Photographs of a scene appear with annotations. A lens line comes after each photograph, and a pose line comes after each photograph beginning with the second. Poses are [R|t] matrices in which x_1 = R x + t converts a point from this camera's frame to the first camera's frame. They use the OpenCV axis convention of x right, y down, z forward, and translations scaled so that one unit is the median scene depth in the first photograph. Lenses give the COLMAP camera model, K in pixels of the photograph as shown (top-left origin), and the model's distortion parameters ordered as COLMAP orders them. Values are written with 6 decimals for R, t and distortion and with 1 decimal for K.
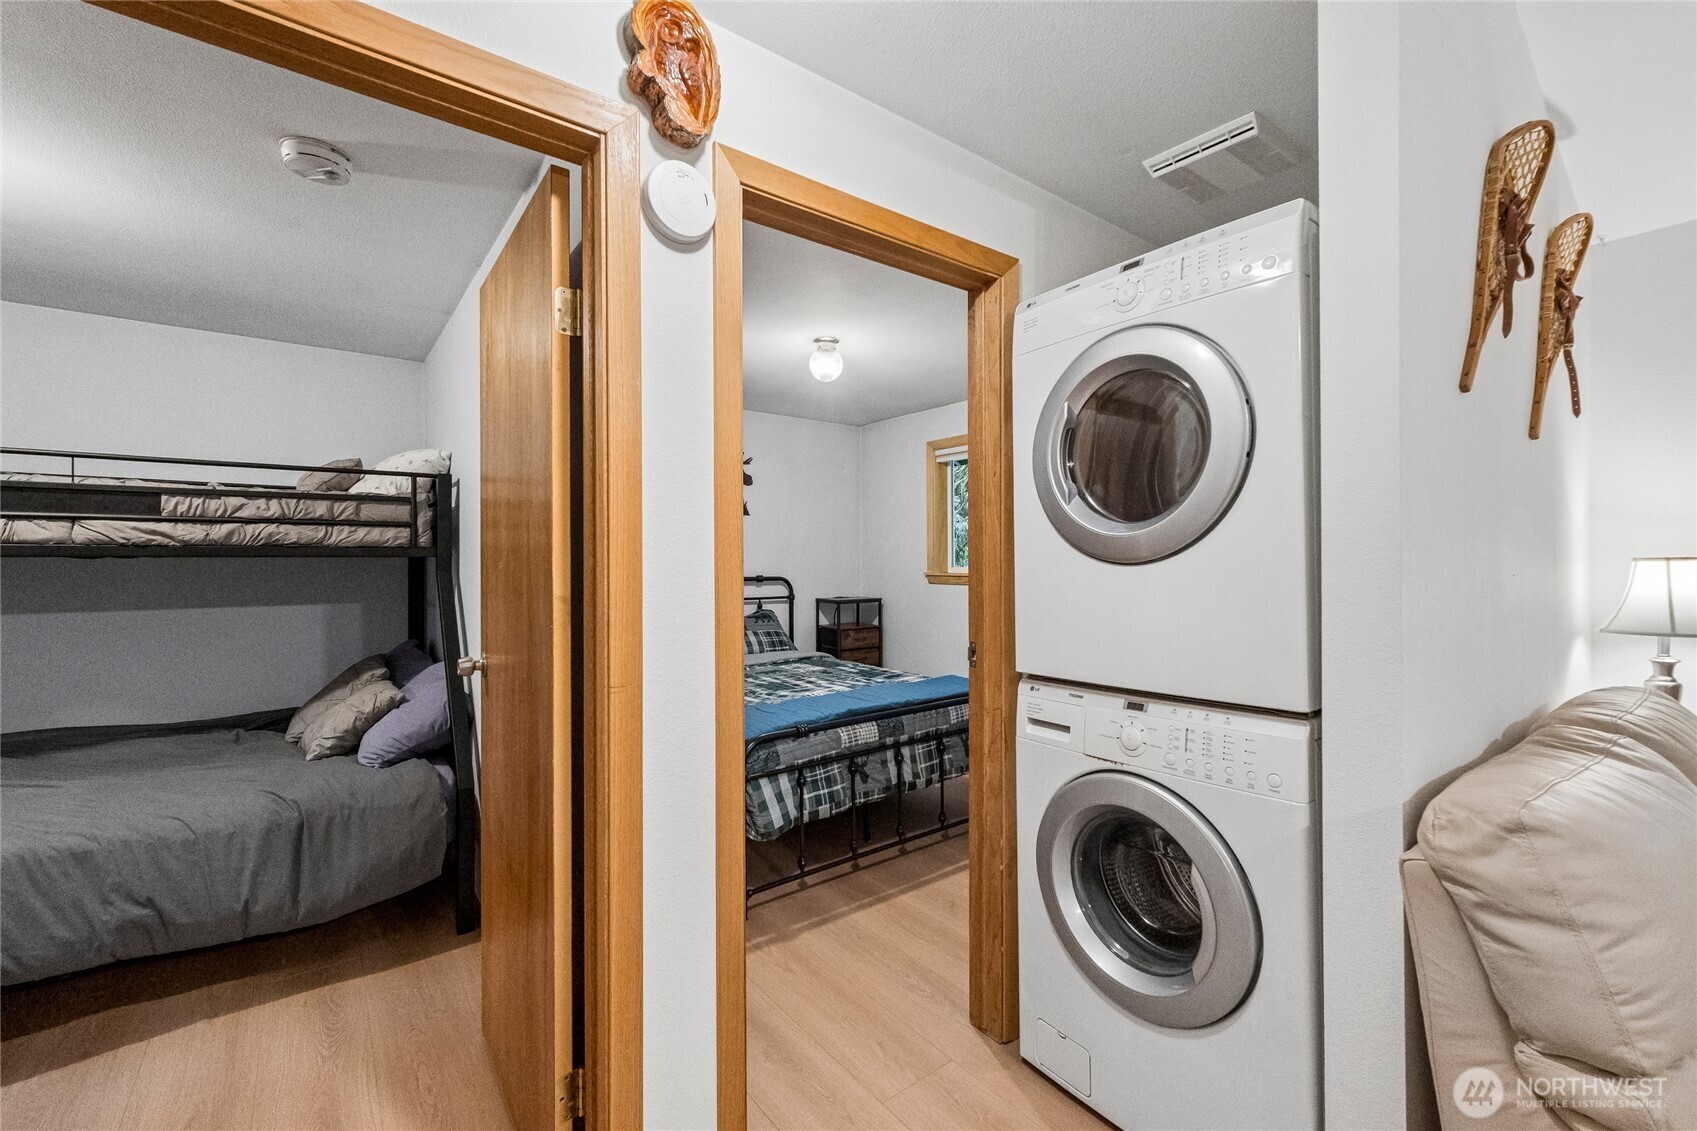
lens RADIAL K [[702.2, 0, 867.3], [0, 702.2, 563.1], [0, 0, 1]] dist [0.001675, 0.000164]
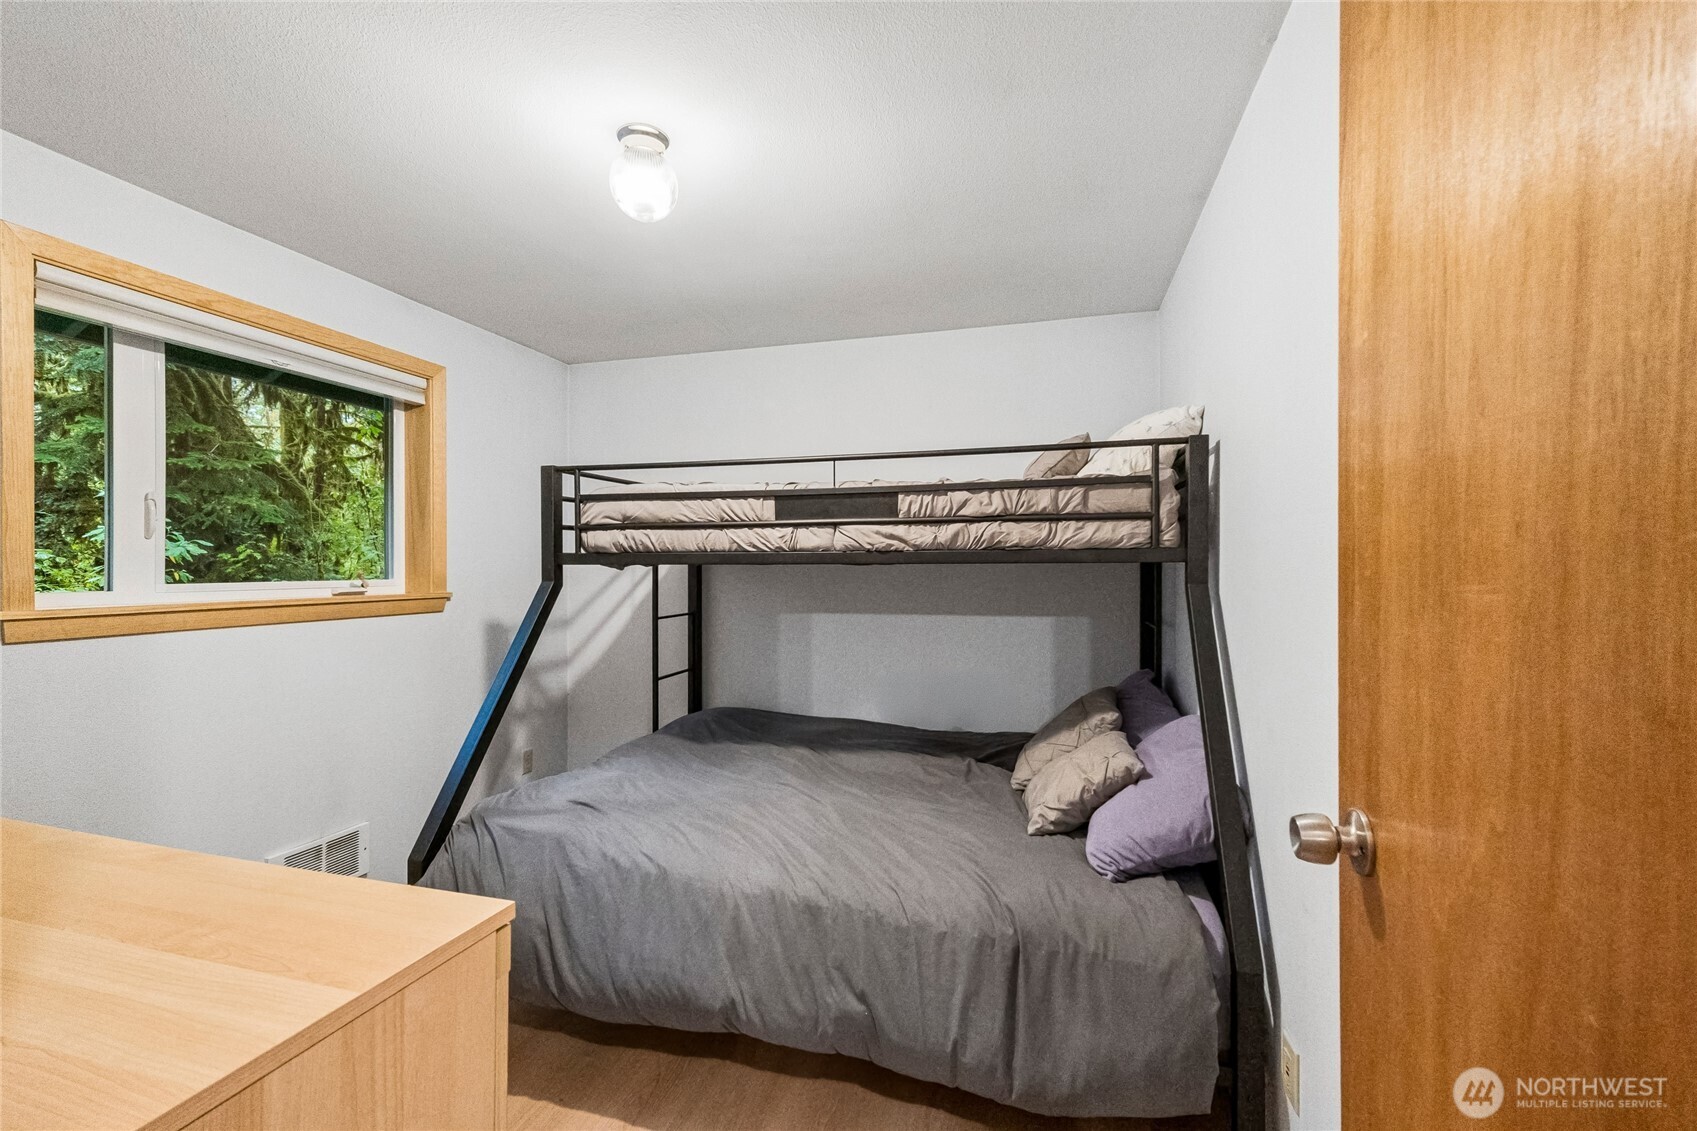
lens RADIAL K [[727.0, 0, 848.5], [0, 727.0, 565.5], [0, 0, 1]] dist [0.011288, 0.000093]
pose [[0.588848, 0.000424, -0.808244, -0.255722], [-0.000861, 1.000000, -0.000102, -0.005574], [0.808243, 0.000756, 0.588848, 0.351573]]
